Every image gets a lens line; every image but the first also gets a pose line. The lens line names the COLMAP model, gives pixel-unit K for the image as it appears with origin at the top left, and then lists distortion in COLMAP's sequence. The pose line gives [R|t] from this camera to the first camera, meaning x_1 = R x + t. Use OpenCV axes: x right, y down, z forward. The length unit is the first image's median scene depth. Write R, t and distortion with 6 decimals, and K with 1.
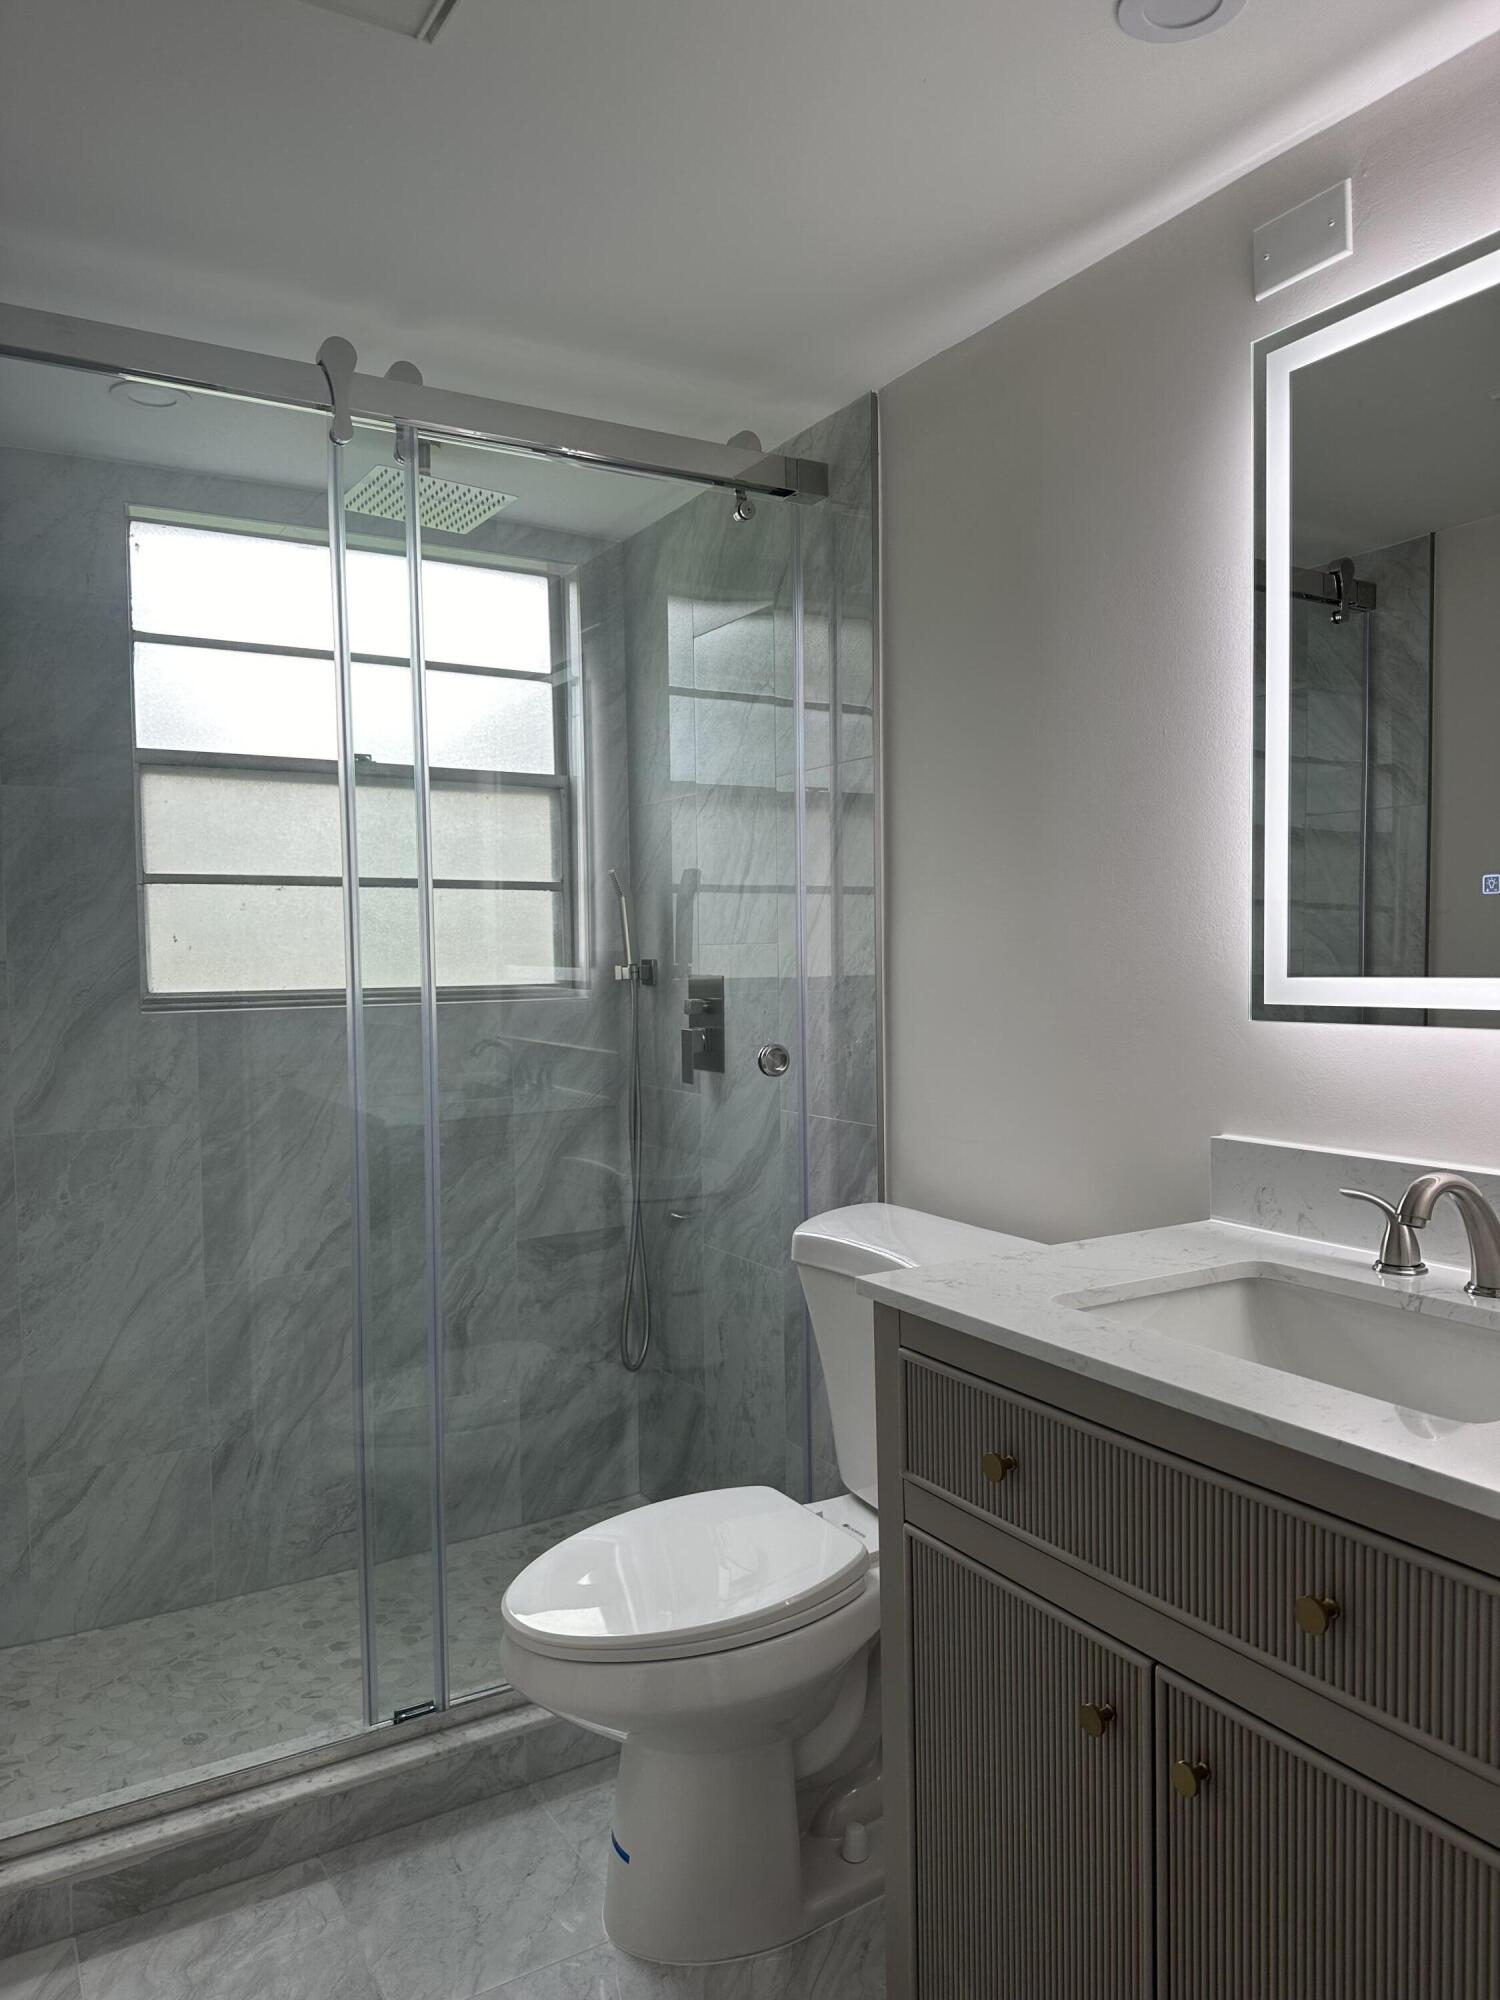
lens RADIAL K [[1404.2, 0, 756.5], [0, 1404.2, 1016.0], [0, 0, 1]] dist [0.052161, -0.063279]
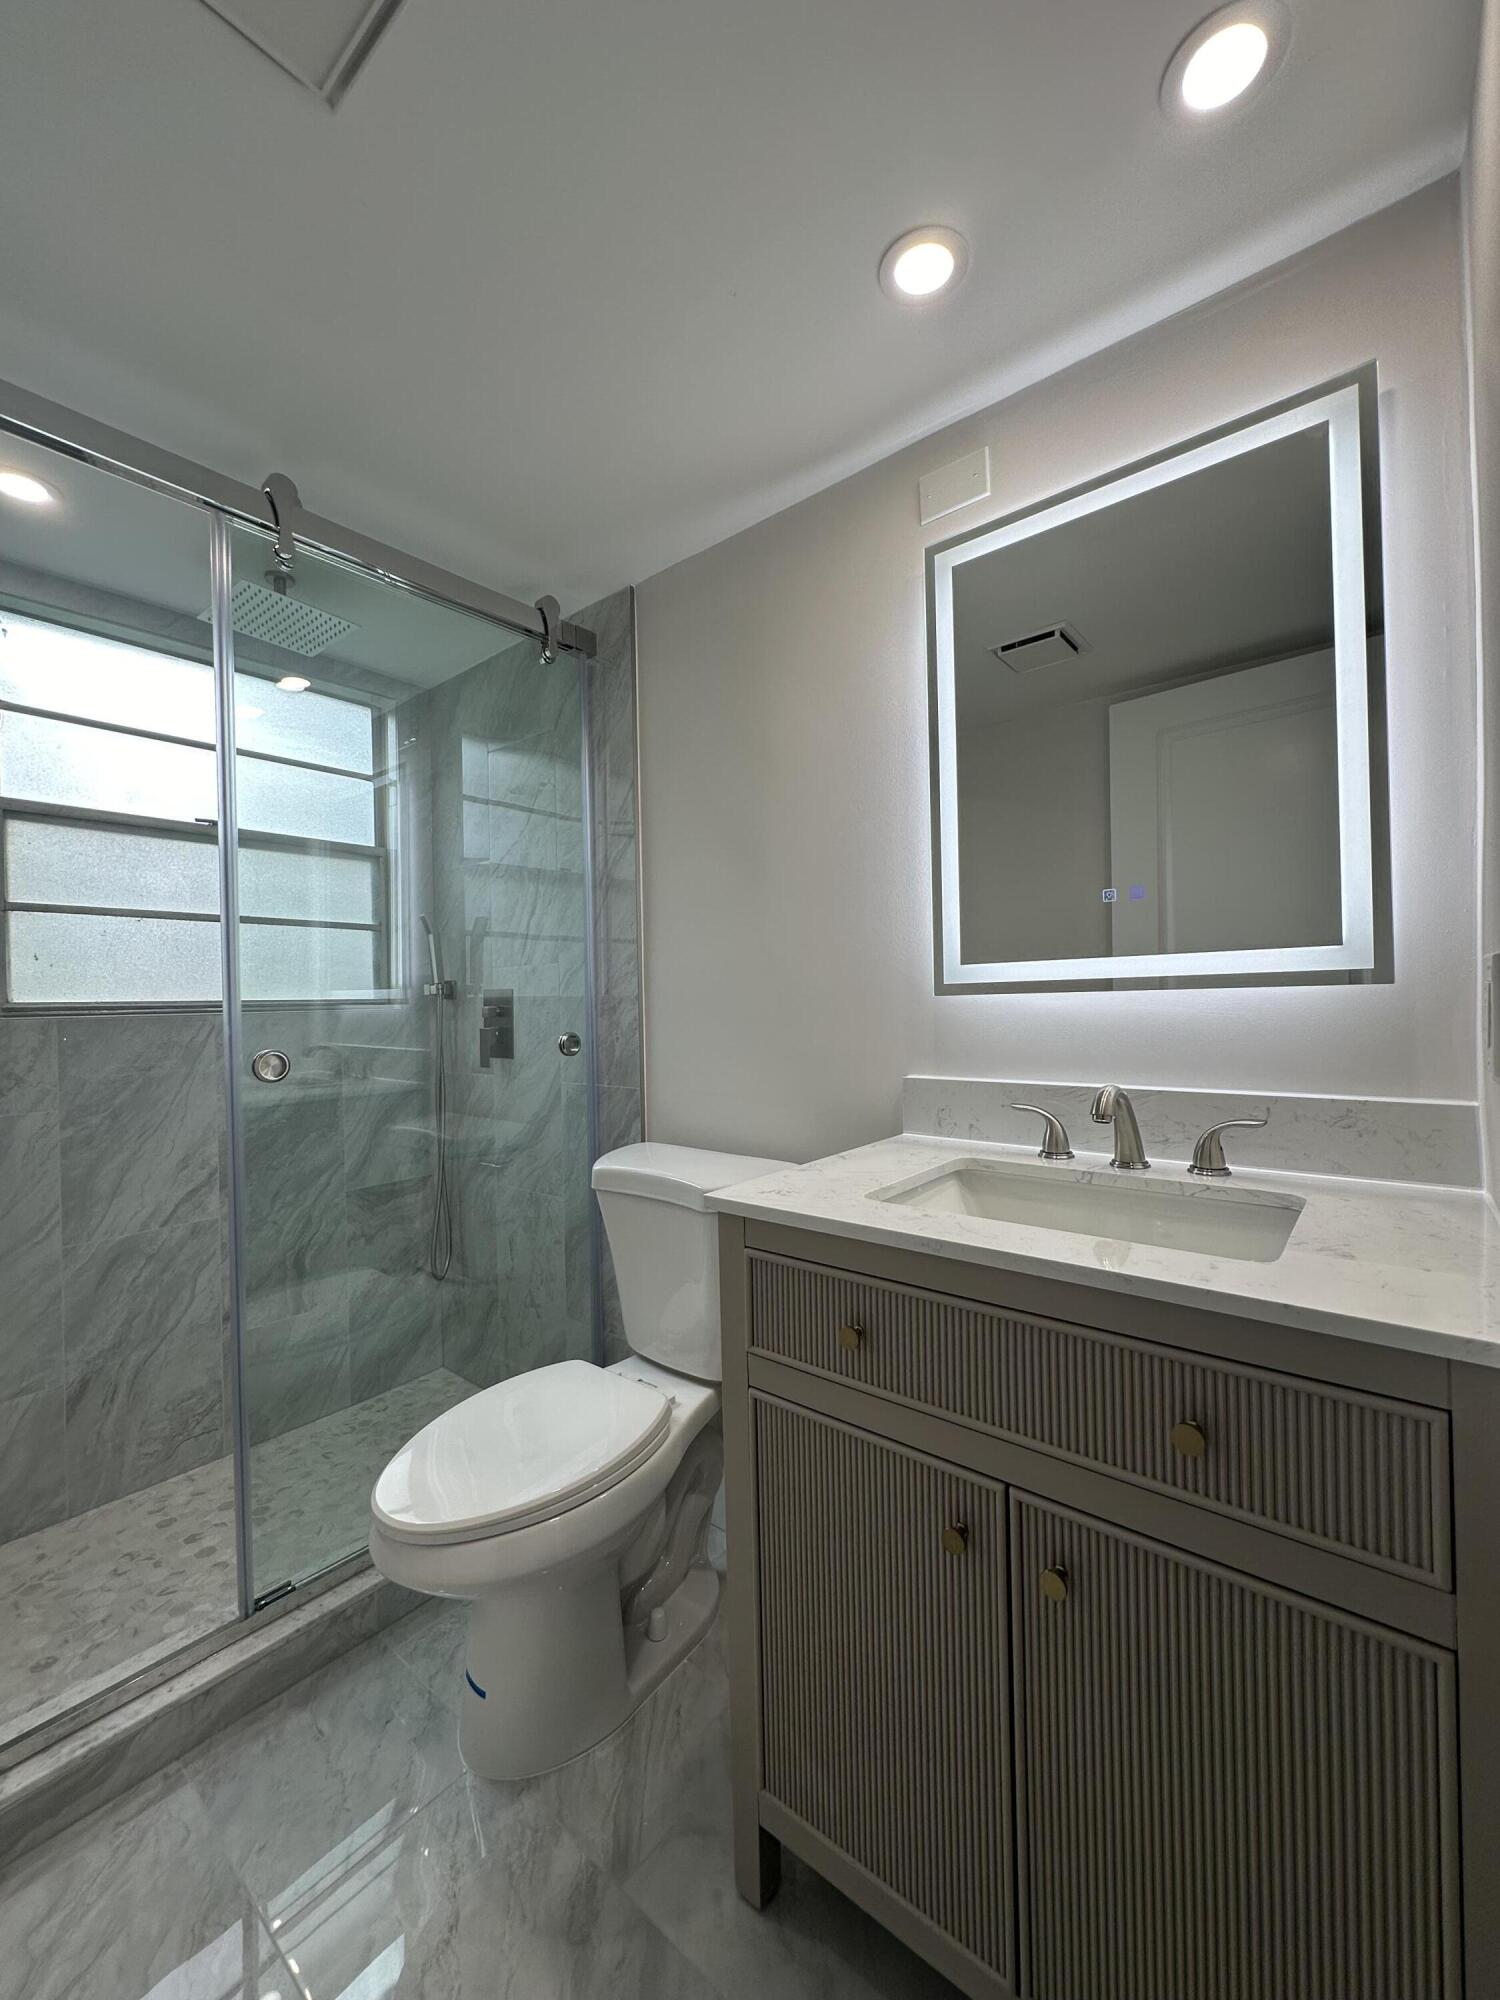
lens RADIAL K [[799.9, 0, 744.3], [0, 799.9, 1004.3], [0, 0, 1]] dist [-0.001540, 0.001147]
pose [[0.944899, -0.003630, 0.327342, -0.069630], [0.020001, 0.998711, -0.046658, 0.029579], [-0.326751, 0.050635, 0.943753, 0.174789]]
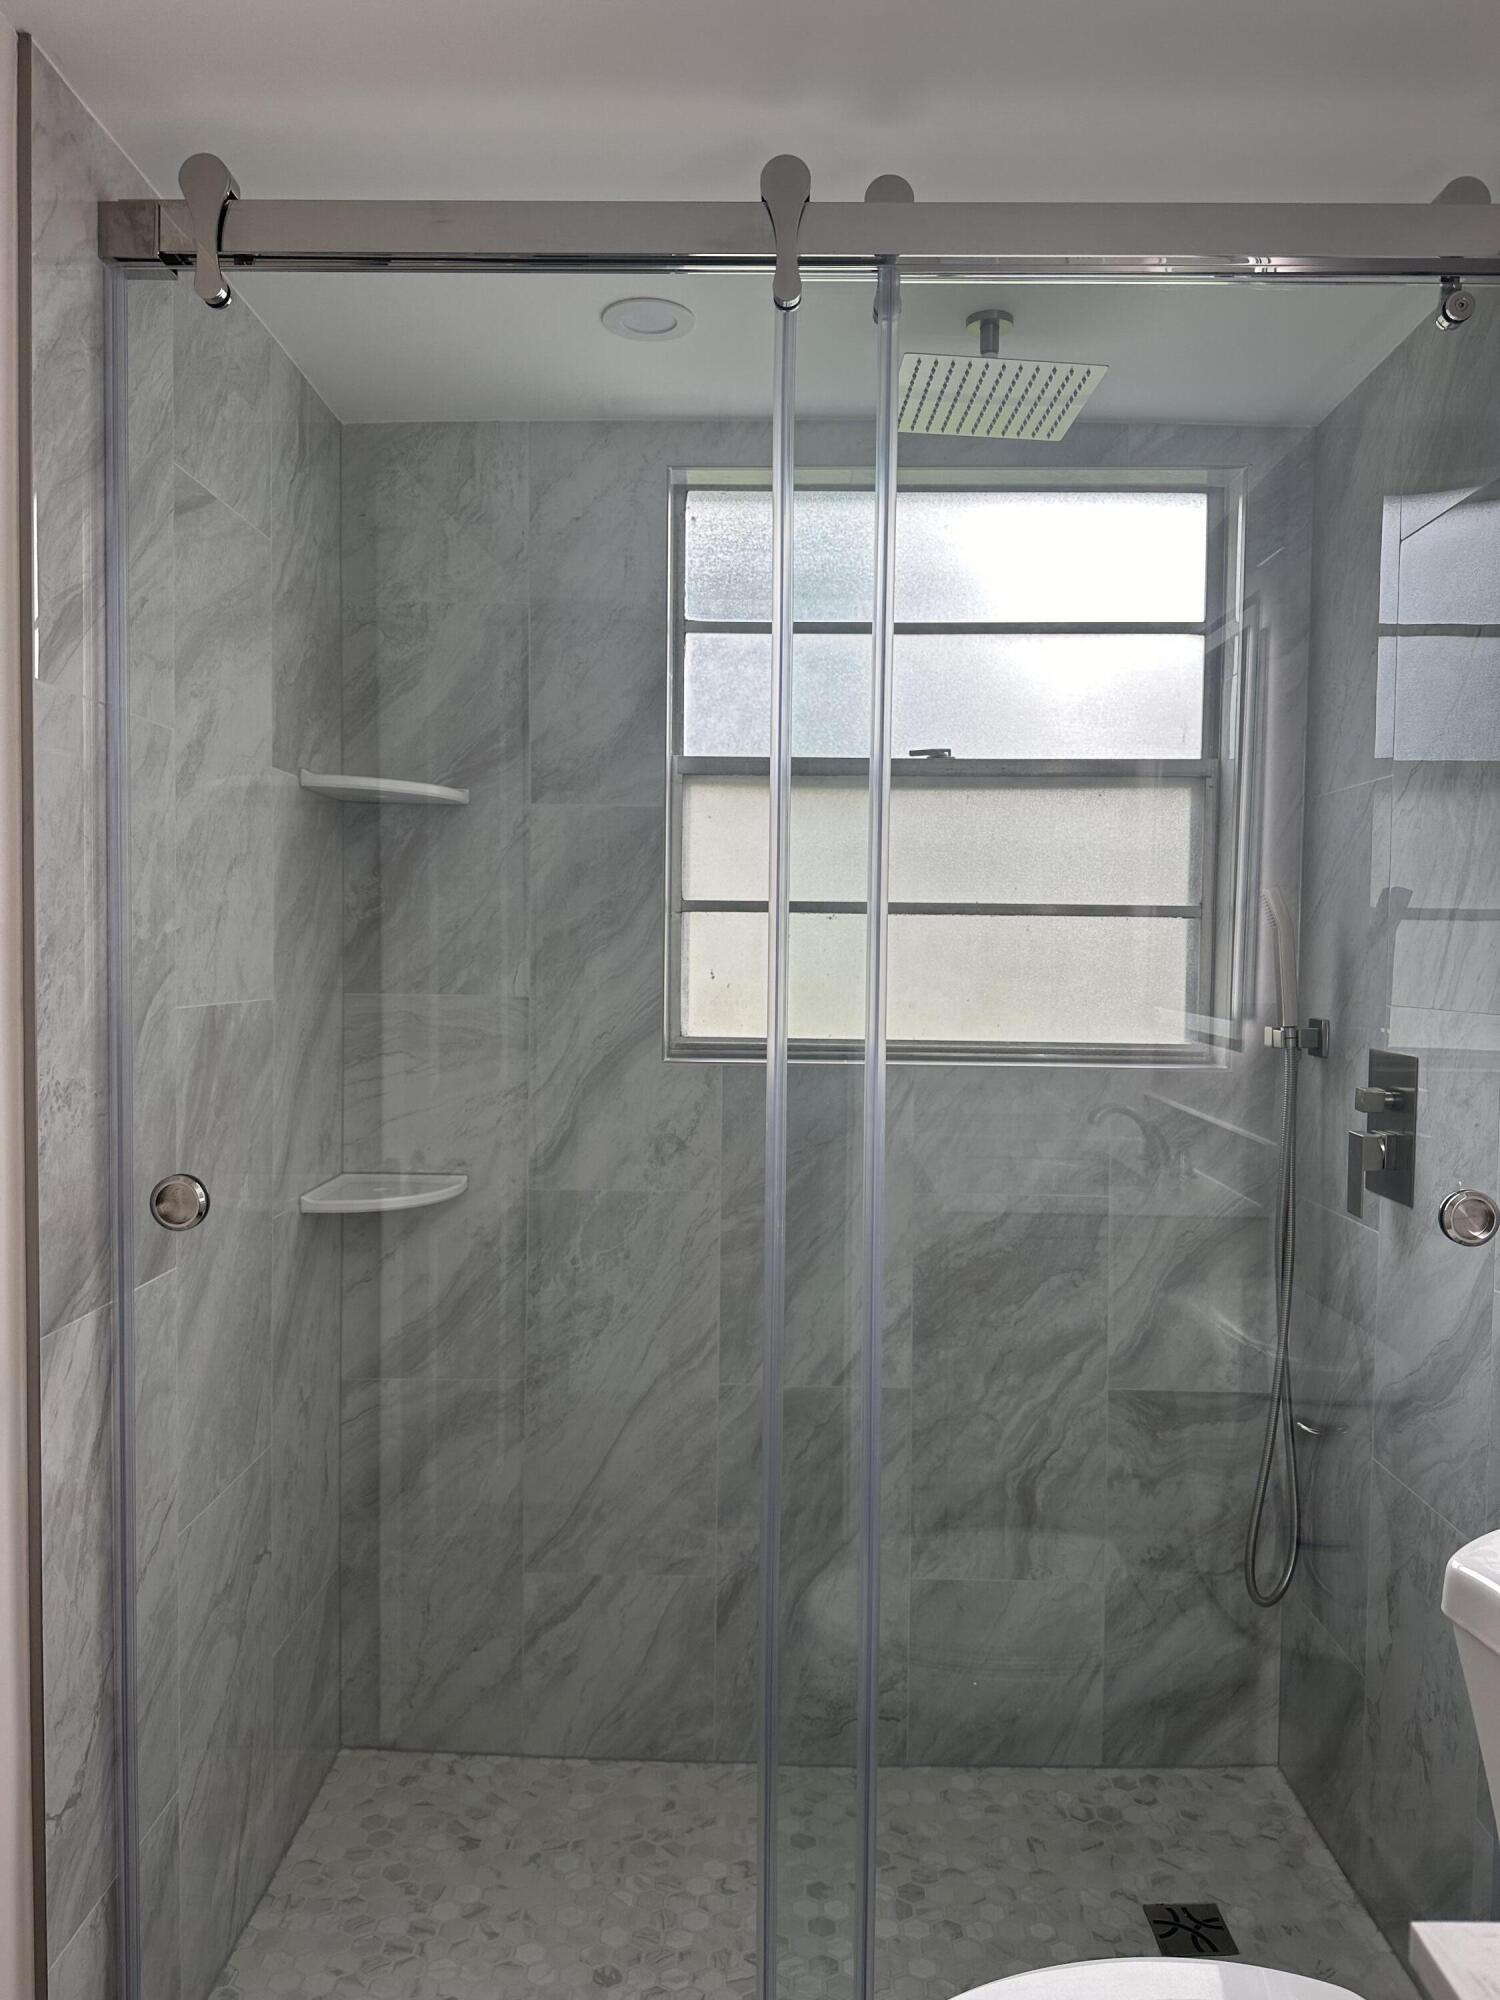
lens RADIAL K [[1404.2, 0, 759.2], [0, 1404.2, 1006.8], [0, 0, 1]] dist [0.052161, -0.063279]
pose [[0.846980, 0.046831, -0.529558, 0.066837], [-0.050660, 0.998689, 0.007292, -0.043497], [0.529205, 0.020651, 0.848243, 0.299715]]
